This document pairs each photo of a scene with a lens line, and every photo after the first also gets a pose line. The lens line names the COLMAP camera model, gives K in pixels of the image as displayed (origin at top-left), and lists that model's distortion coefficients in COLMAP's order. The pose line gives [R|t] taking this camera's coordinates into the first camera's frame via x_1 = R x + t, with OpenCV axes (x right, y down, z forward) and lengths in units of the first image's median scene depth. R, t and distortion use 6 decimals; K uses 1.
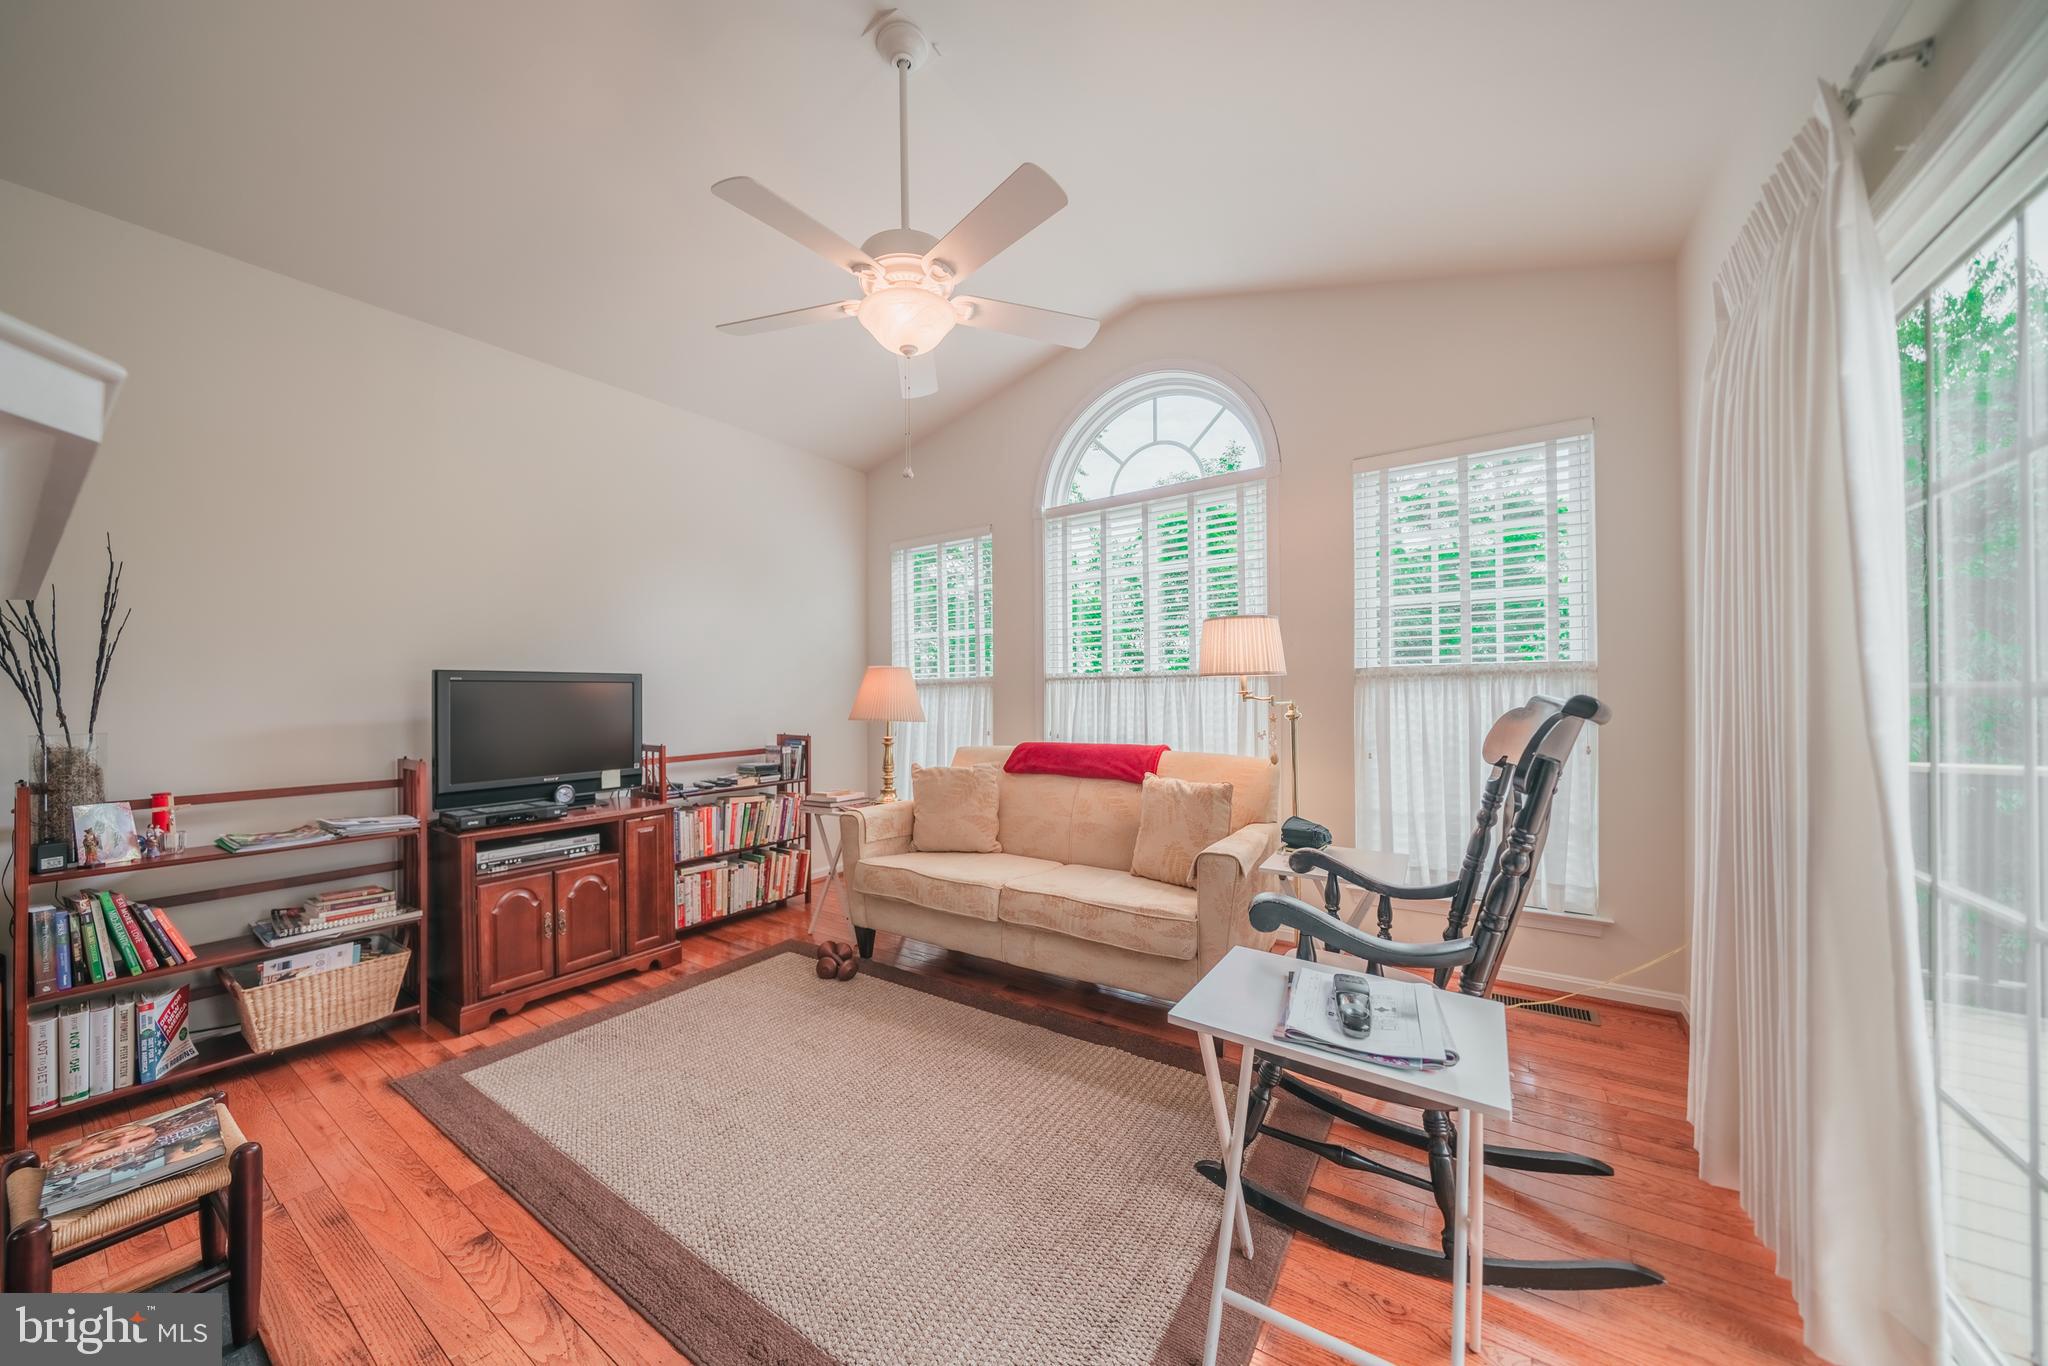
lens RADIAL K [[709.4, 0, 1012.5], [0, 709.4, 693.8], [0, 0, 1]] dist [-0.005399, 0.000155]
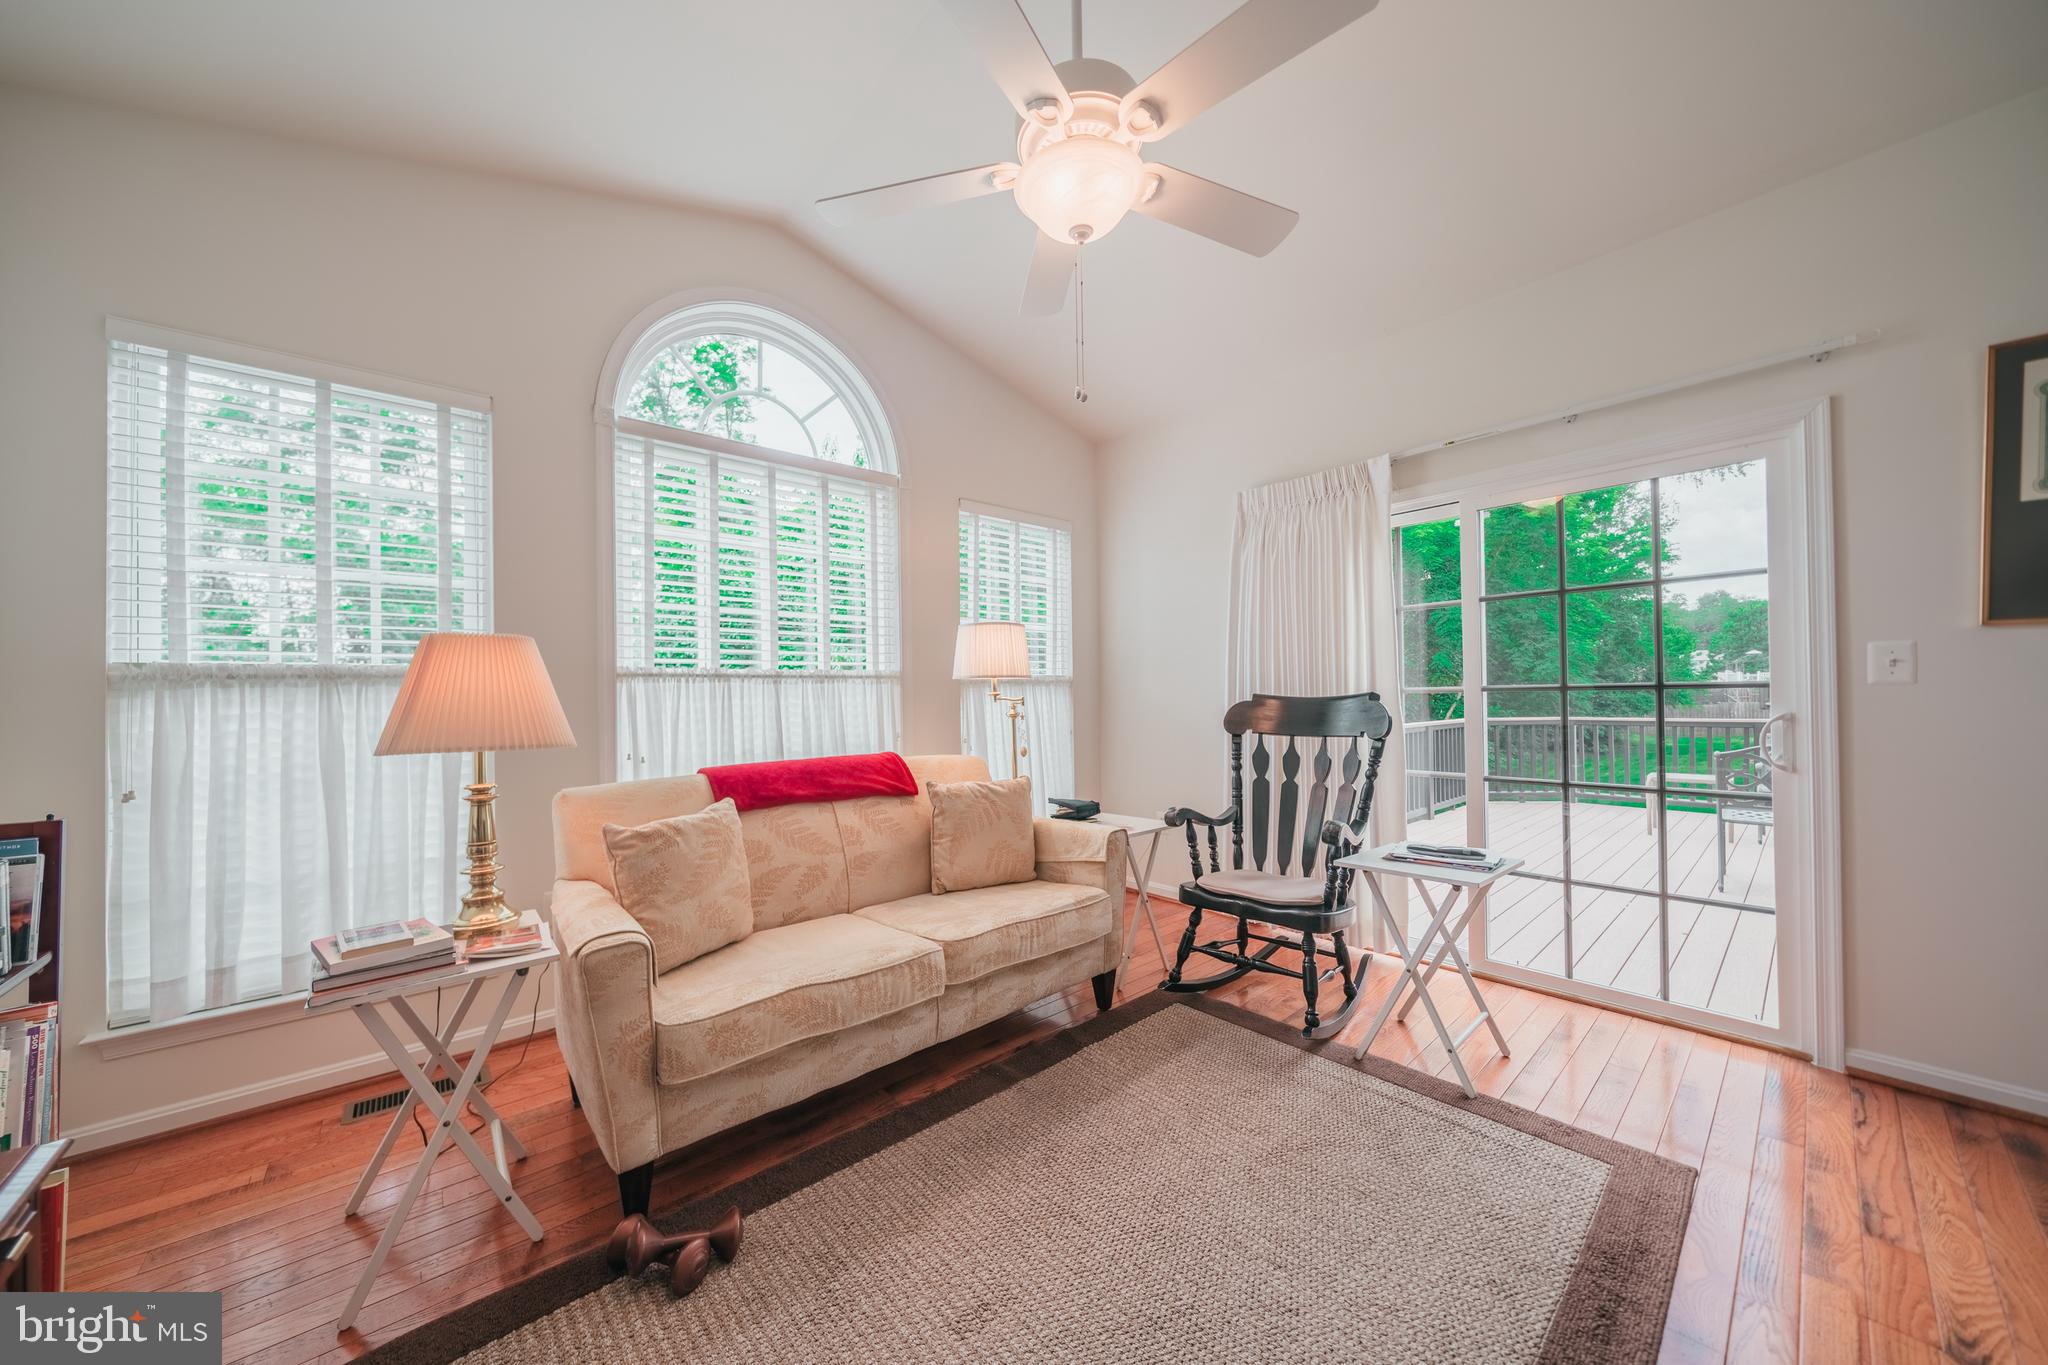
lens RADIAL K [[709.4, 0, 1010.1], [0, 709.4, 684.1], [0, 0, 1]] dist [-0.005399, 0.000155]
pose [[0.236927, 0.019155, 0.971339, -0.654002], [0.005062, 0.999768, -0.020950, 0.005036], [-0.971514, 0.009880, 0.236775, 0.649356]]
